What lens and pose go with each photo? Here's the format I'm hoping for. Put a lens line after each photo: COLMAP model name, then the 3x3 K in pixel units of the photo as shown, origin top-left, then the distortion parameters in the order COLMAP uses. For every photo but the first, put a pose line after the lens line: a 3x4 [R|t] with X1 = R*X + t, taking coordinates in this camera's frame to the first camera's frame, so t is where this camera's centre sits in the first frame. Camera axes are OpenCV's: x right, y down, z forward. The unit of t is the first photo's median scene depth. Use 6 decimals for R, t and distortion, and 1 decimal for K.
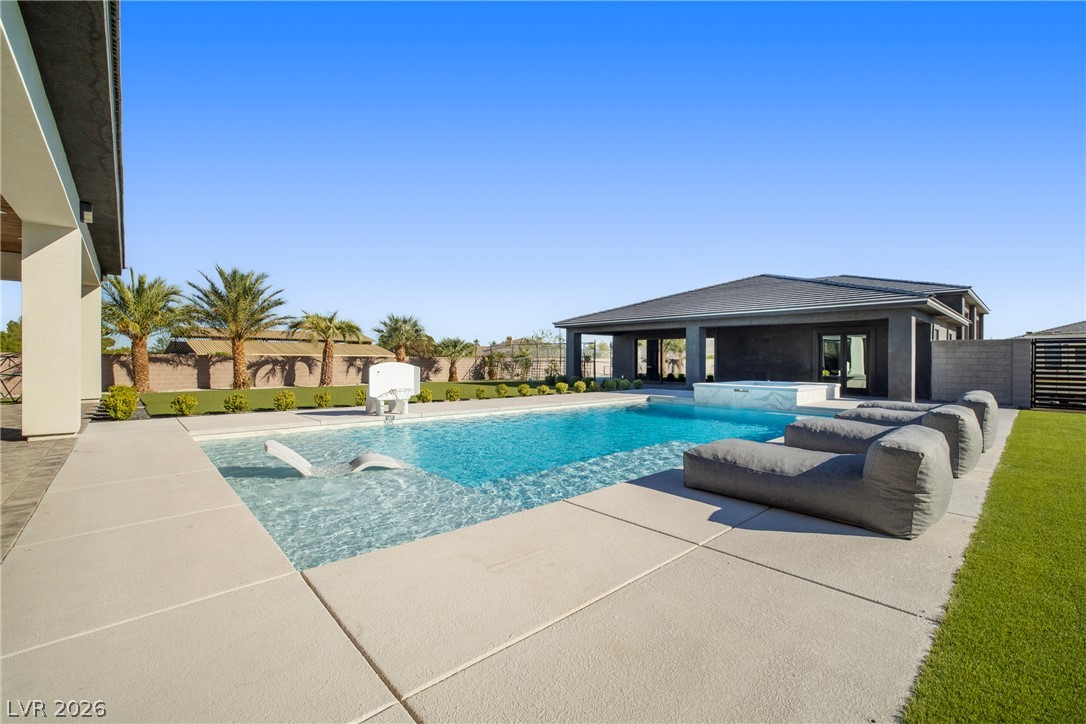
lens RADIAL K [[464.5, 0, 544.8], [0, 464.5, 362.4], [0, 0, 1]] dist [-0.027364, 0.006594]
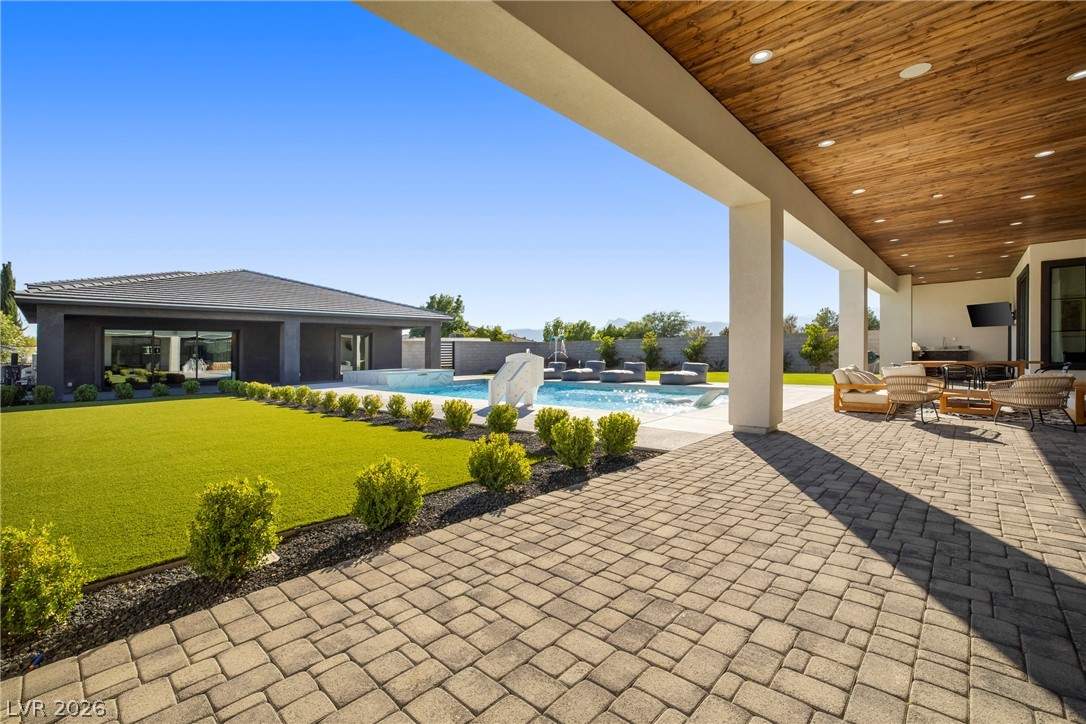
lens RADIAL K [[464.5, 0, 545.9], [0, 464.5, 353.5], [0, 0, 1]] dist [-0.027364, 0.006594]
pose [[-0.081954, -0.005753, 0.996620, -0.638908], [0.016982, 0.999830, 0.007168, -0.002831], [-0.996491, 0.017512, -0.081842, 0.500480]]
